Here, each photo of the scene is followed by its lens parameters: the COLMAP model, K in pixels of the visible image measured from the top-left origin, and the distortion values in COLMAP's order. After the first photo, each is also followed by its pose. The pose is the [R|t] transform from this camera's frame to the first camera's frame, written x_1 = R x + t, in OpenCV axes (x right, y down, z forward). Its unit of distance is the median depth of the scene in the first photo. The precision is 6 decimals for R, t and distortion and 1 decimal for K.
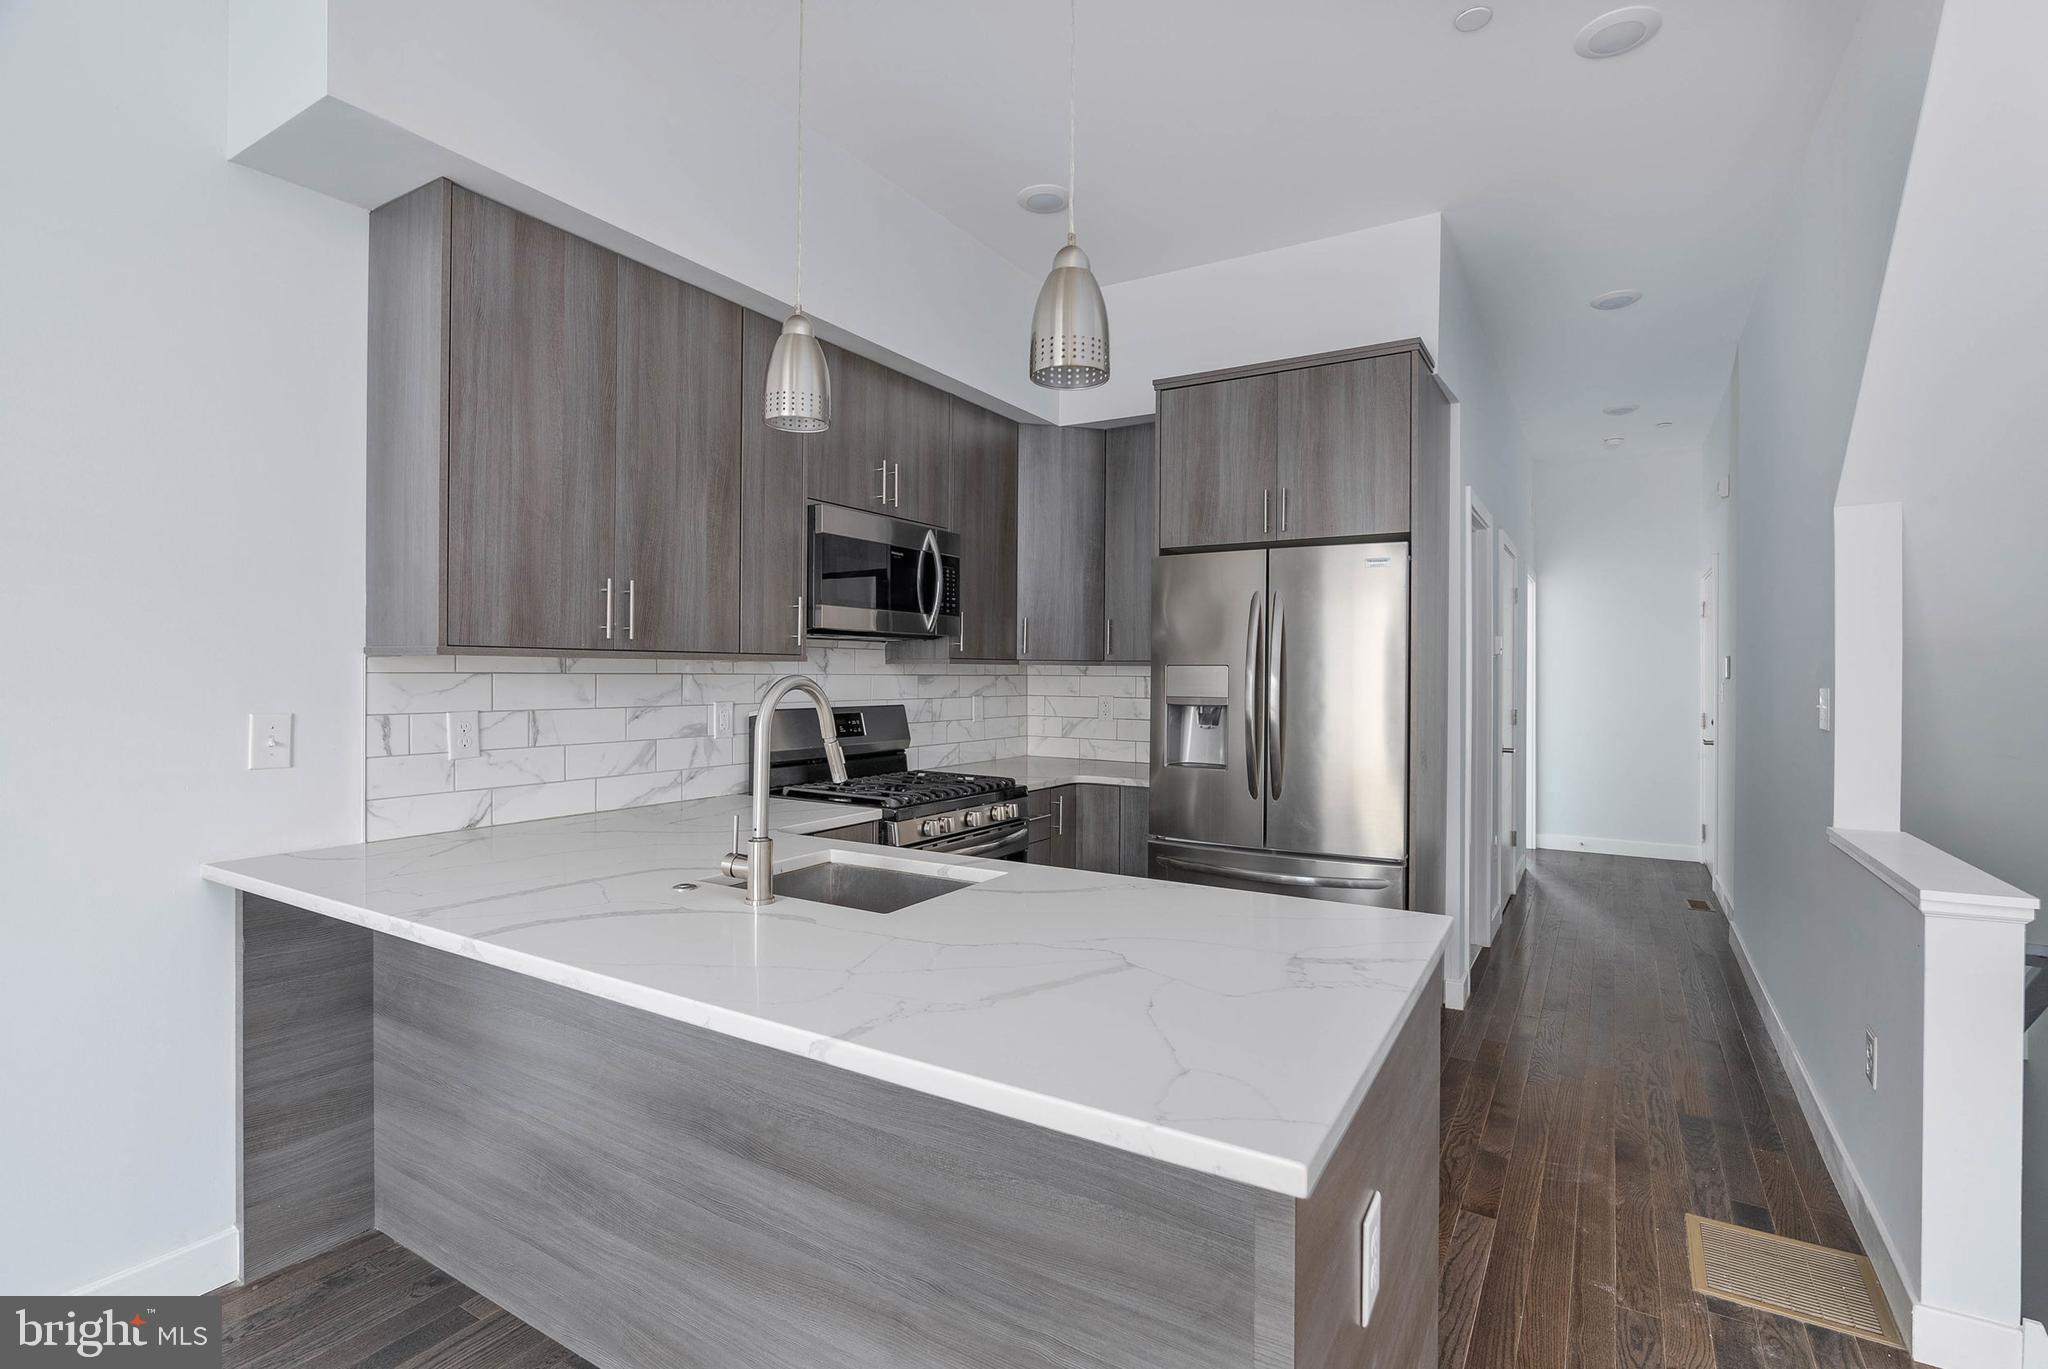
lens RADIAL K [[945.0, 0, 1028.9], [0, 945.0, 676.7], [0, 0, 1]] dist [0.000965, -0.000334]
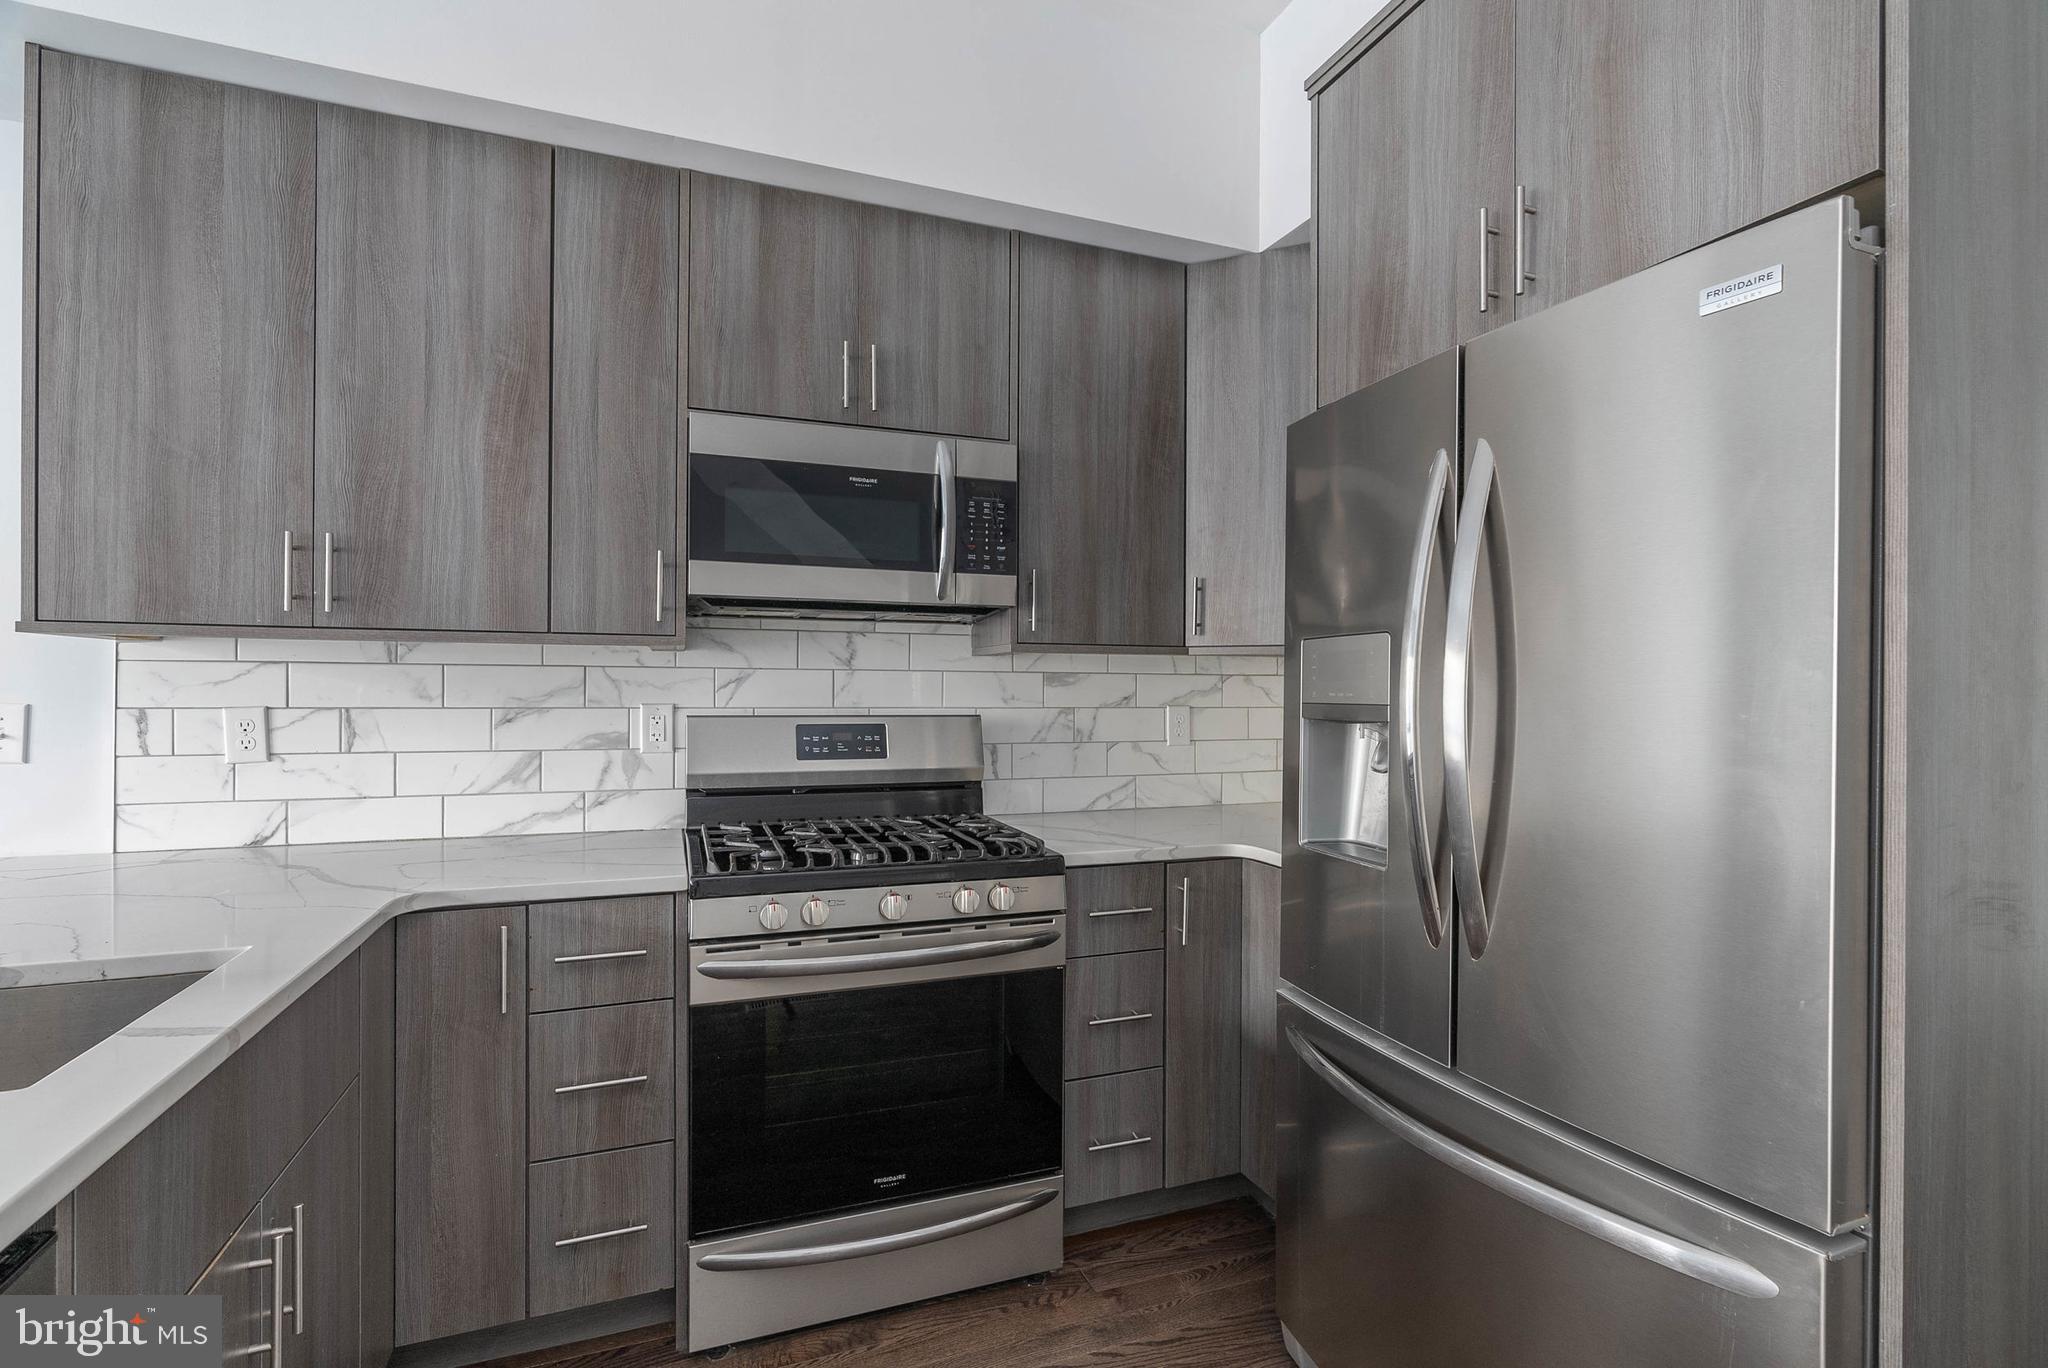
lens RADIAL K [[945.0, 0, 1025.3], [0, 945.0, 691.4], [0, 0, 1]] dist [0.000965, -0.000334]
pose [[0.795631, -0.003681, -0.605771, 0.438985], [-0.001691, 0.999964, -0.008297, 0.026551], [0.605780, 0.007625, 0.795596, 0.697924]]
